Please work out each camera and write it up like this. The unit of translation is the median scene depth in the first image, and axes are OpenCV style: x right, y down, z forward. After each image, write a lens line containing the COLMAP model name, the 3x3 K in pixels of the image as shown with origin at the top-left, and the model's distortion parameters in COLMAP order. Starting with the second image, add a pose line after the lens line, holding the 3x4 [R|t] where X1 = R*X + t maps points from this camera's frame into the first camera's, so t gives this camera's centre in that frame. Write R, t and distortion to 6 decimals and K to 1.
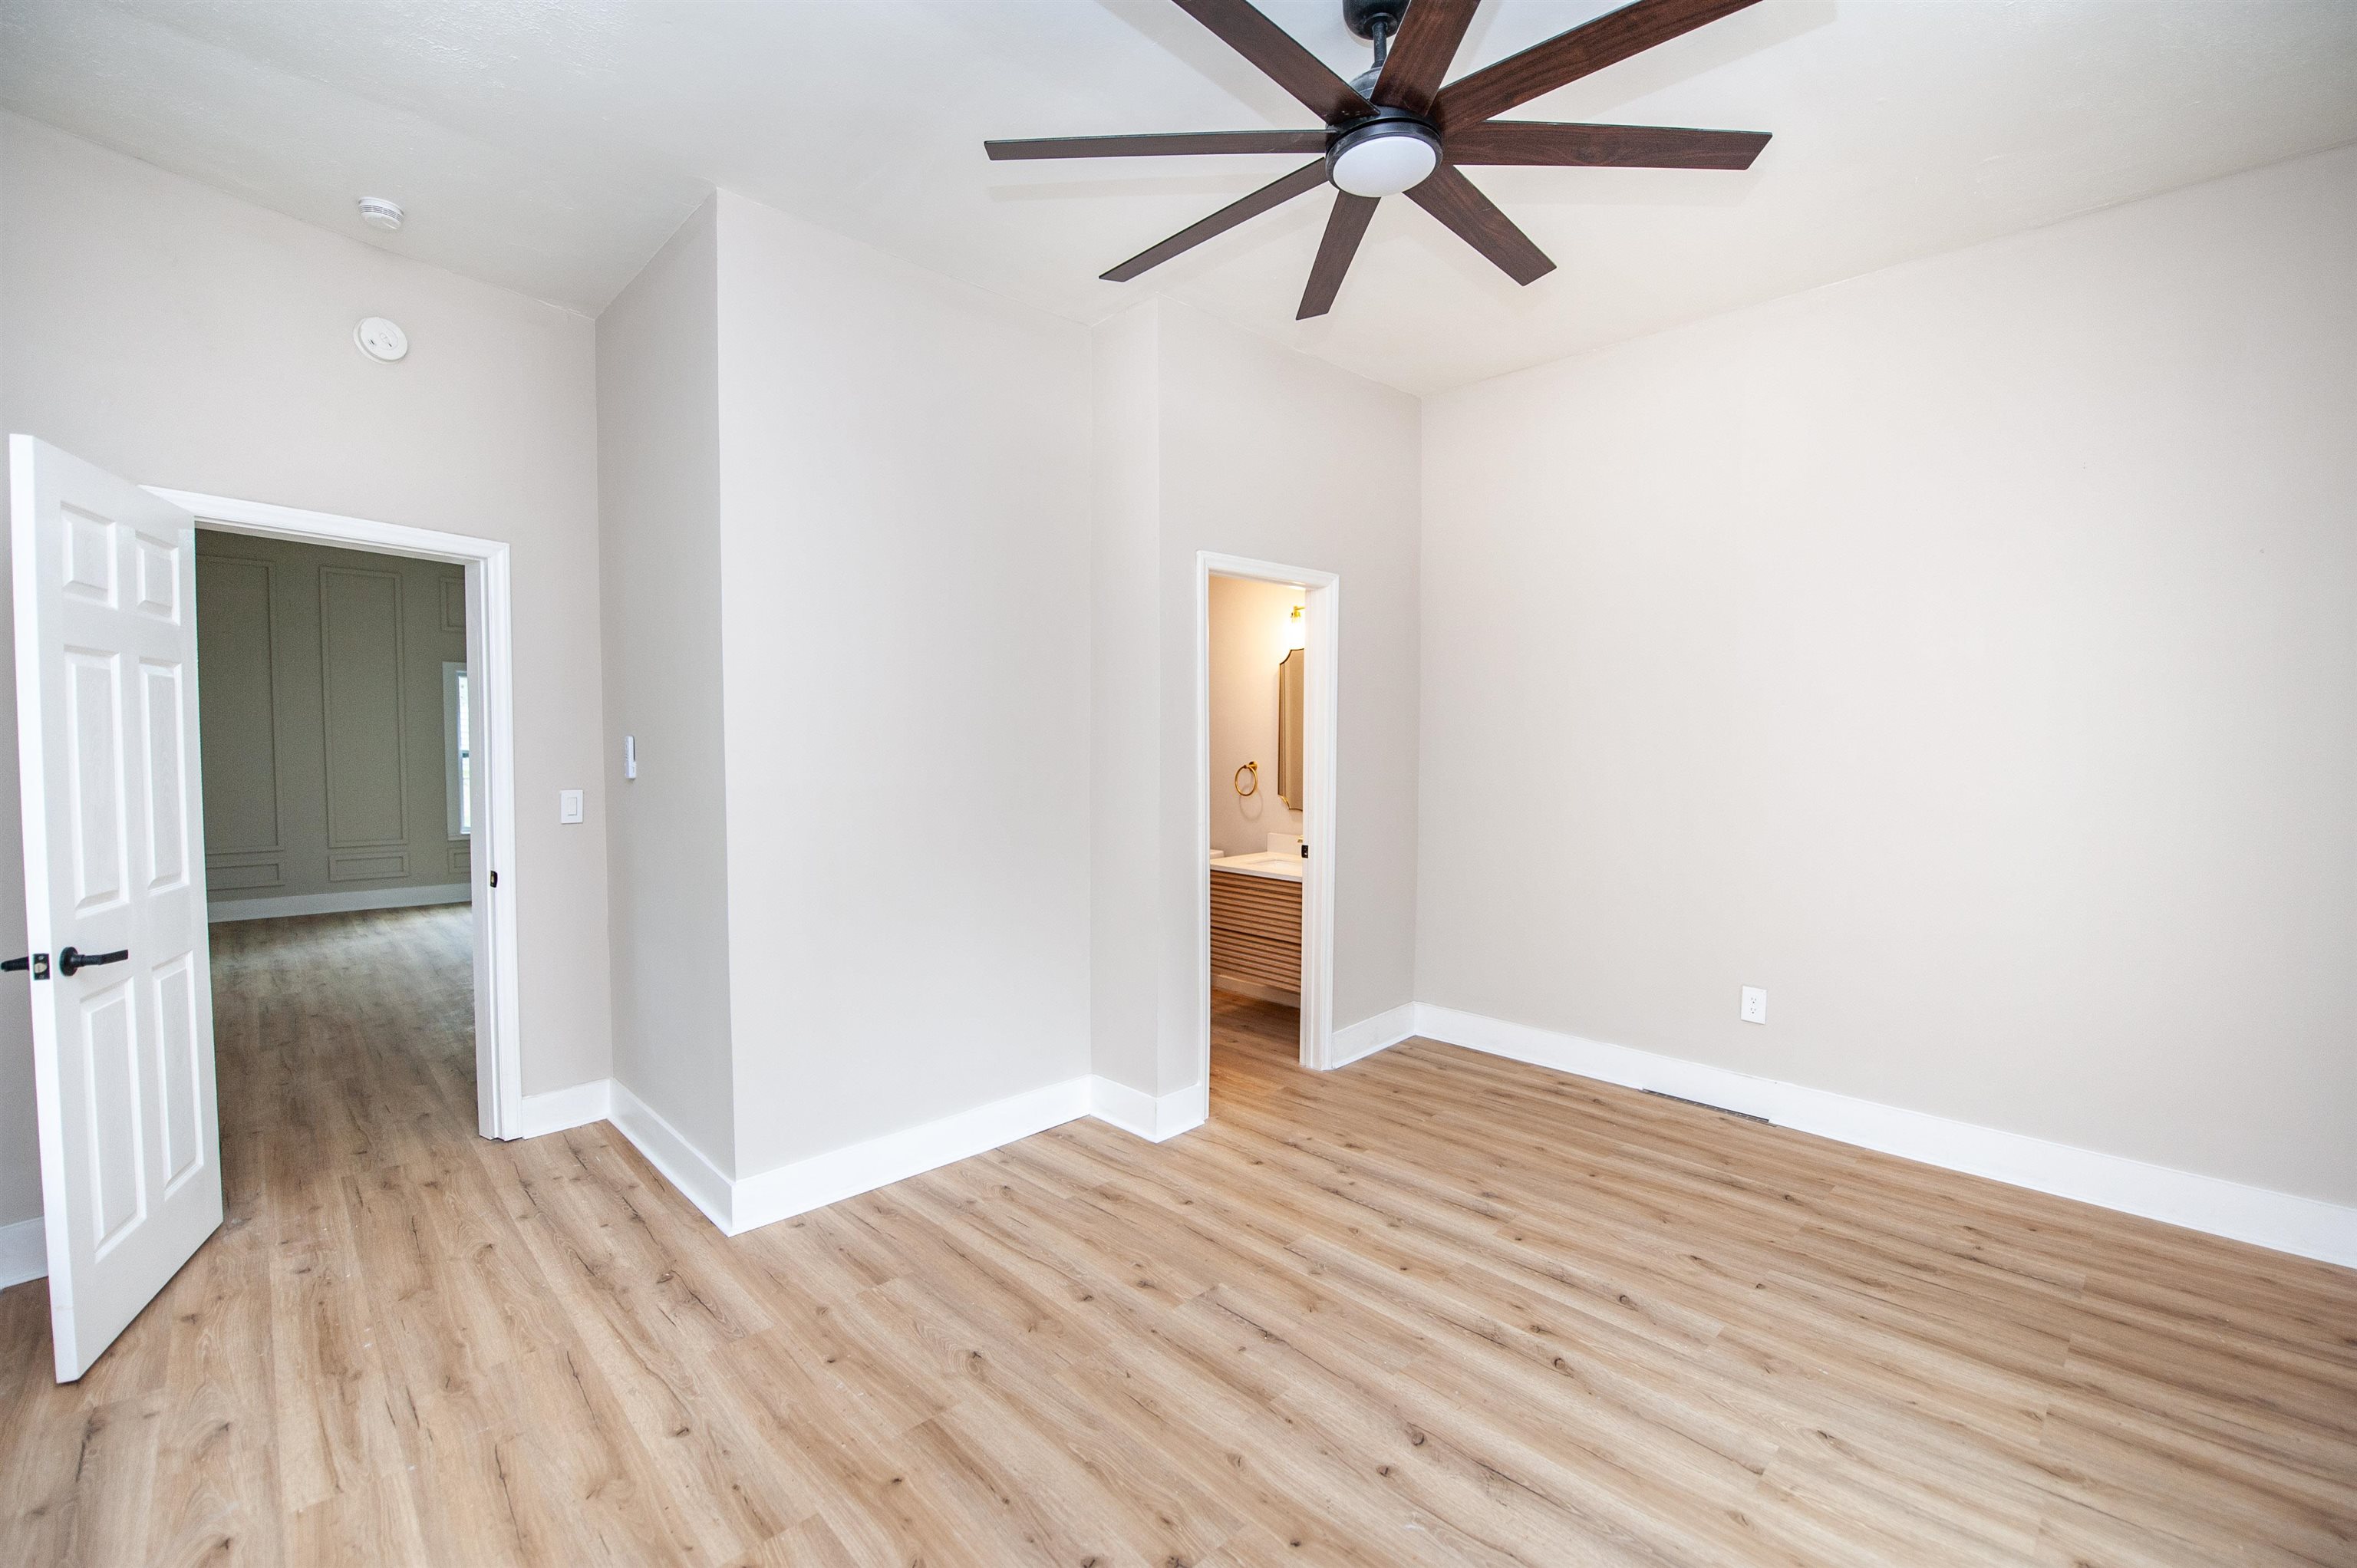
lens RADIAL K [[989.6, 0, 1186.3], [0, 989.6, 785.0], [0, 0, 1]] dist [-0.016826, -0.001394]
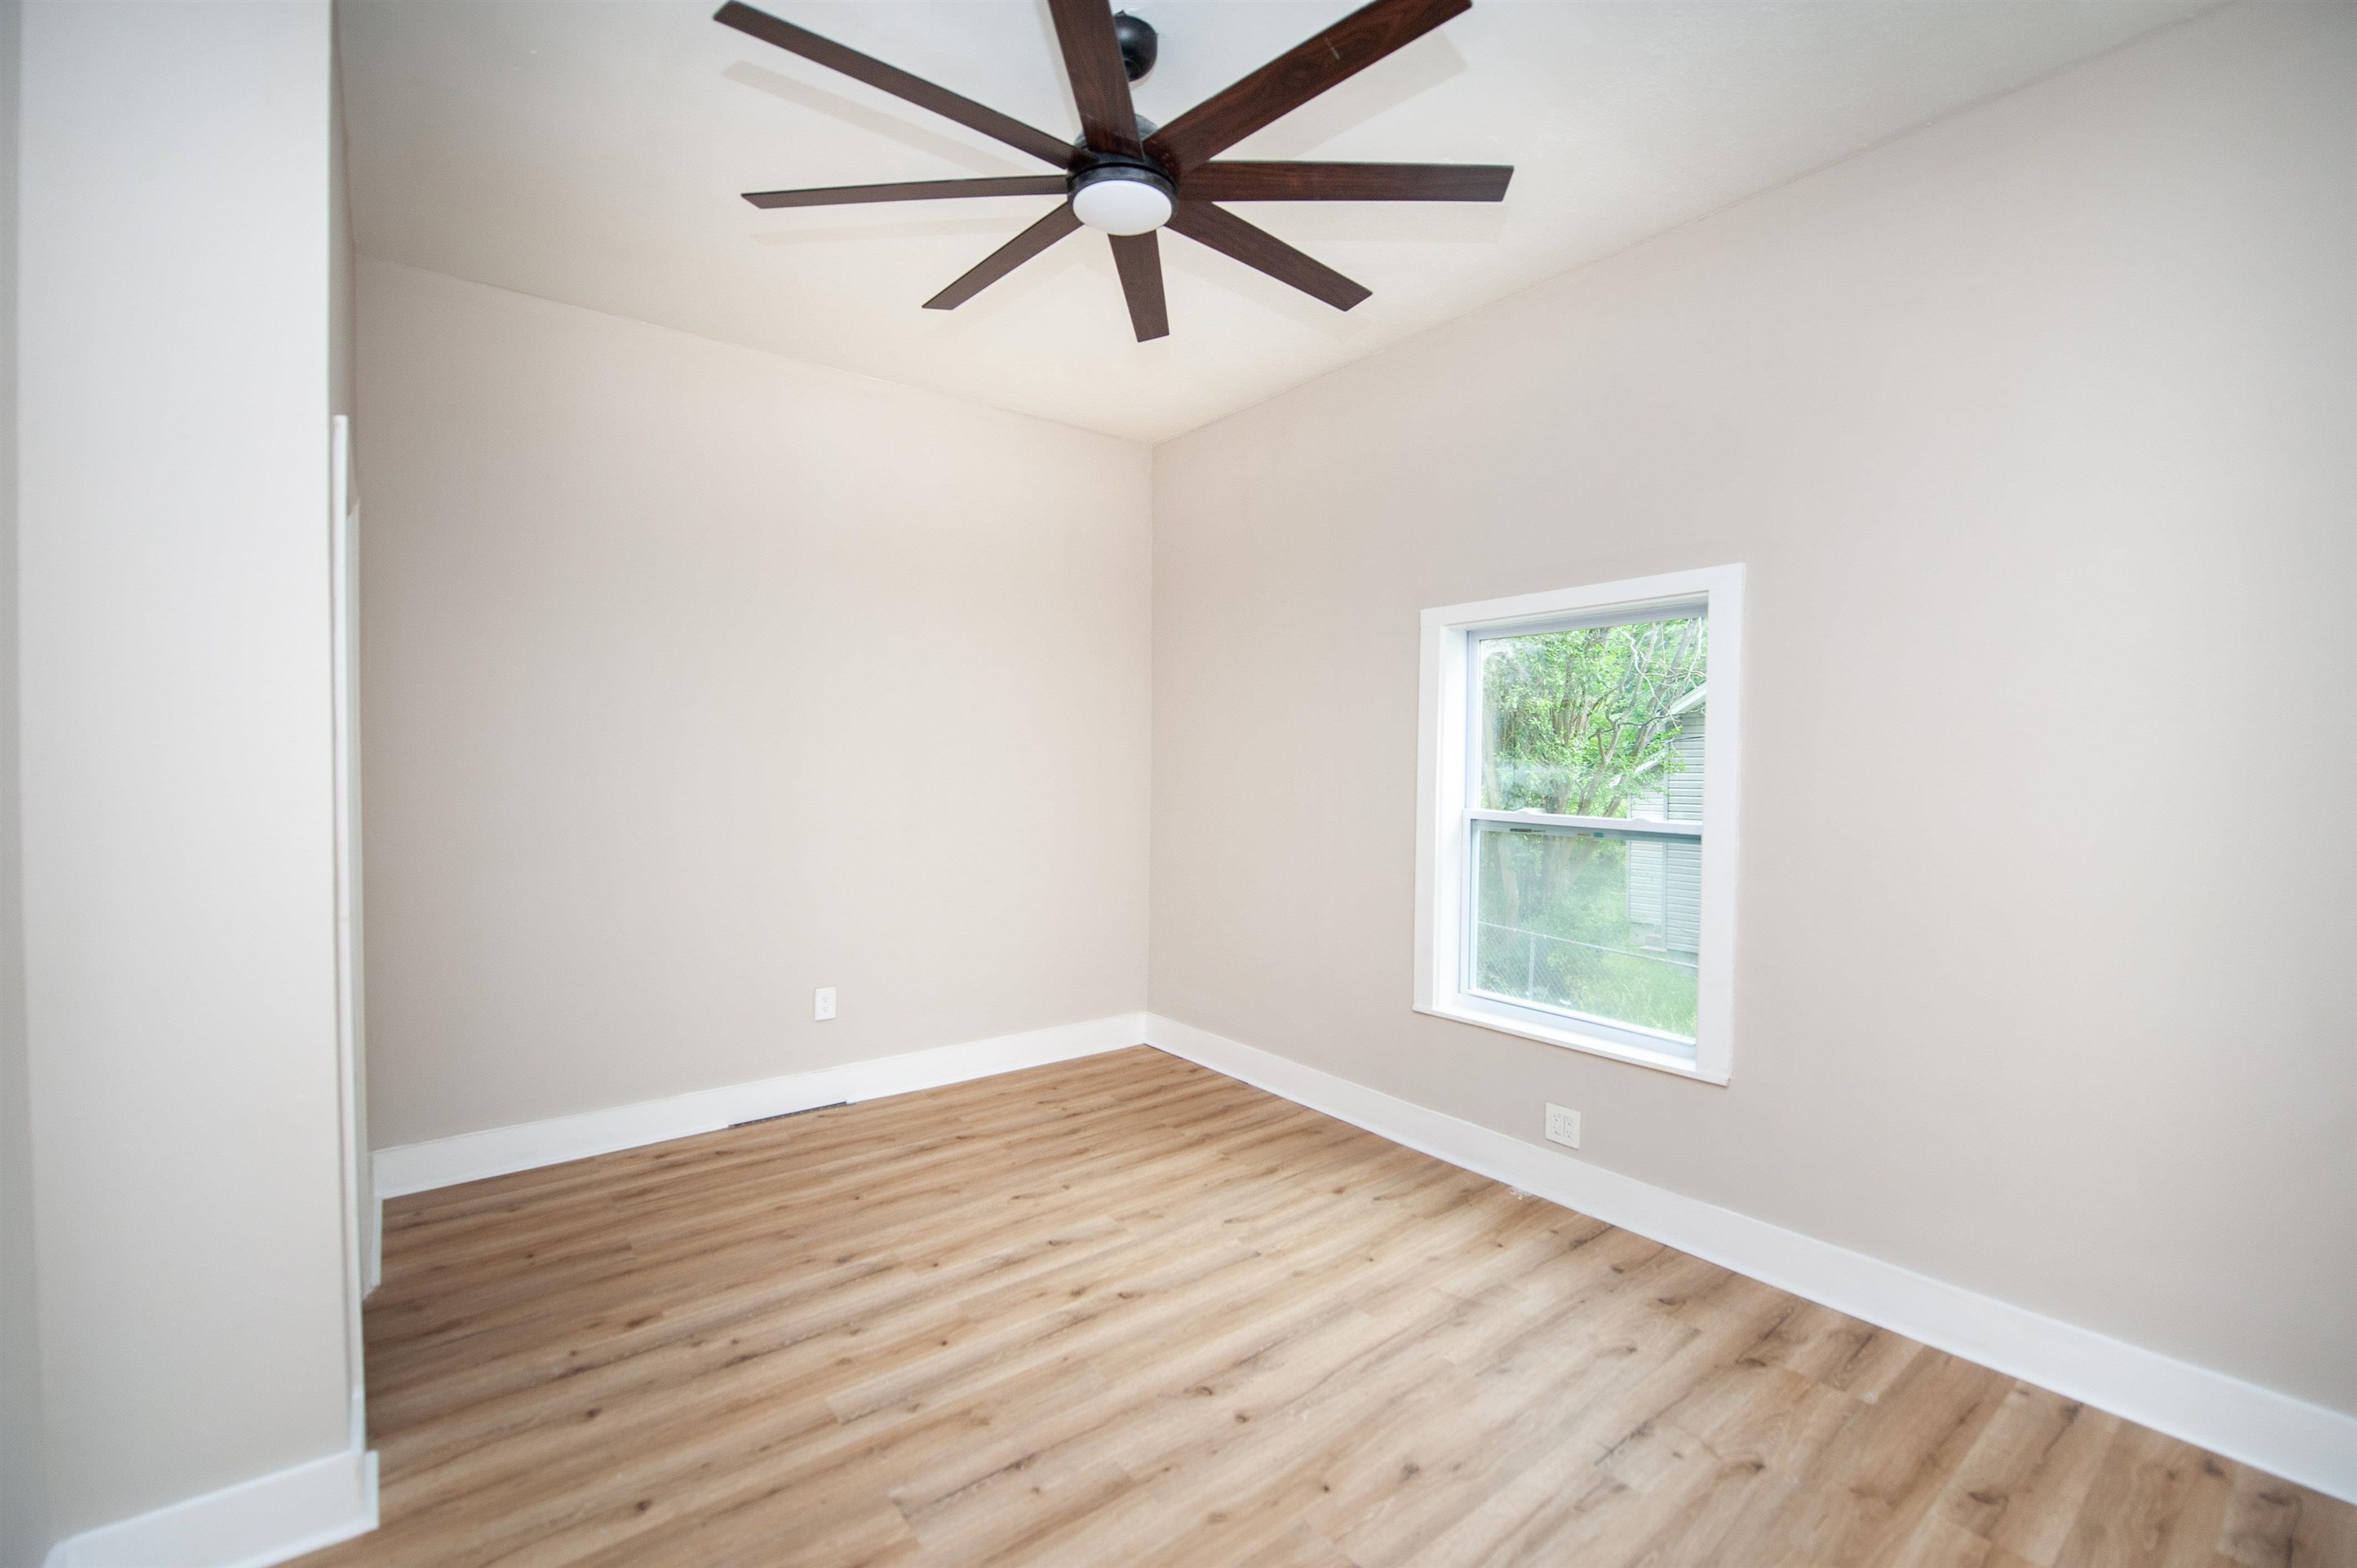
lens RADIAL K [[989.6, 0, 1186.3], [0, 989.6, 785.0], [0, 0, 1]] dist [-0.016826, -0.001394]
pose [[0.104603, -0.024207, 0.994219, -0.634703], [0.046209, 0.998742, 0.019456, -0.029798], [-0.993440, 0.043907, 0.105590, 0.649069]]
